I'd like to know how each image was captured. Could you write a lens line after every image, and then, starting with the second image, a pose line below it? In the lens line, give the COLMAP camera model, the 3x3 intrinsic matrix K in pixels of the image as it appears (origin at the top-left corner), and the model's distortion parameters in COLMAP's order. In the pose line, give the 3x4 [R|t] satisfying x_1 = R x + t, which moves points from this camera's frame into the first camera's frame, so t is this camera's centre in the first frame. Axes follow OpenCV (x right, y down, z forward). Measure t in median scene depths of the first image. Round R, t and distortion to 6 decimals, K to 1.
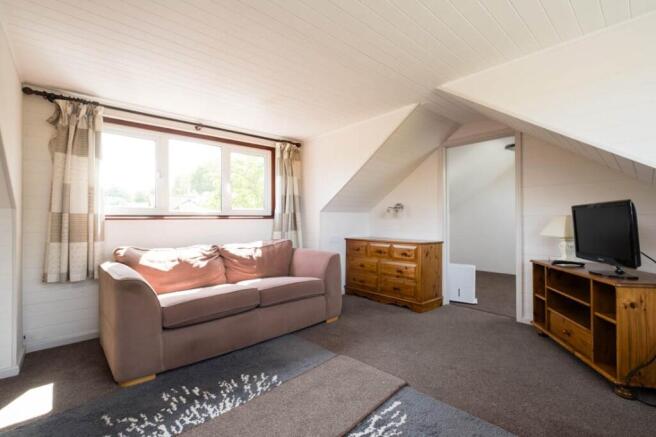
lens RADIAL K [[289.5, 0, 341.9], [0, 289.5, 216.8], [0, 0, 1]] dist [0.000288, -0.000117]
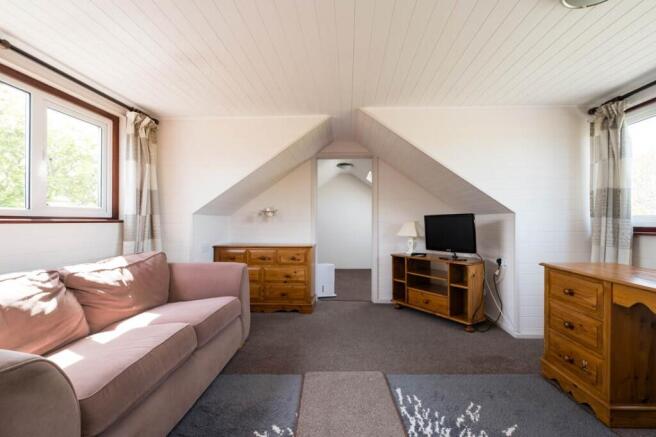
lens RADIAL K [[288.1, 0, 328.0], [0, 288.1, 218.5], [0, 0, 1]] dist [-0.001919, -0.000136]
pose [[0.715013, 0.012797, 0.698994, -0.420706], [-0.009698, 0.999918, -0.008387, -0.002339], [-0.699044, -0.000782, 0.715078, 0.214659]]
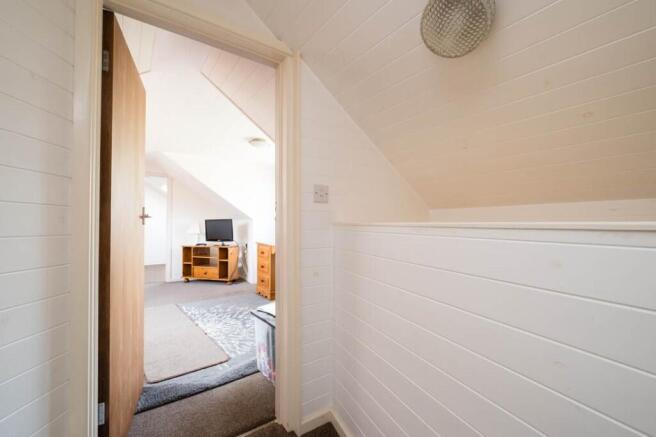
lens RADIAL K [[289.5, 0, 341.9], [0, 289.5, 216.8], [0, 0, 1]] dist [0.000288, -0.000117]
pose [[0.090652, 0.025763, 0.995549, -1.050278], [-0.005696, 0.999662, -0.025351, -0.005126], [-0.995866, -0.003373, 0.090768, -0.232614]]
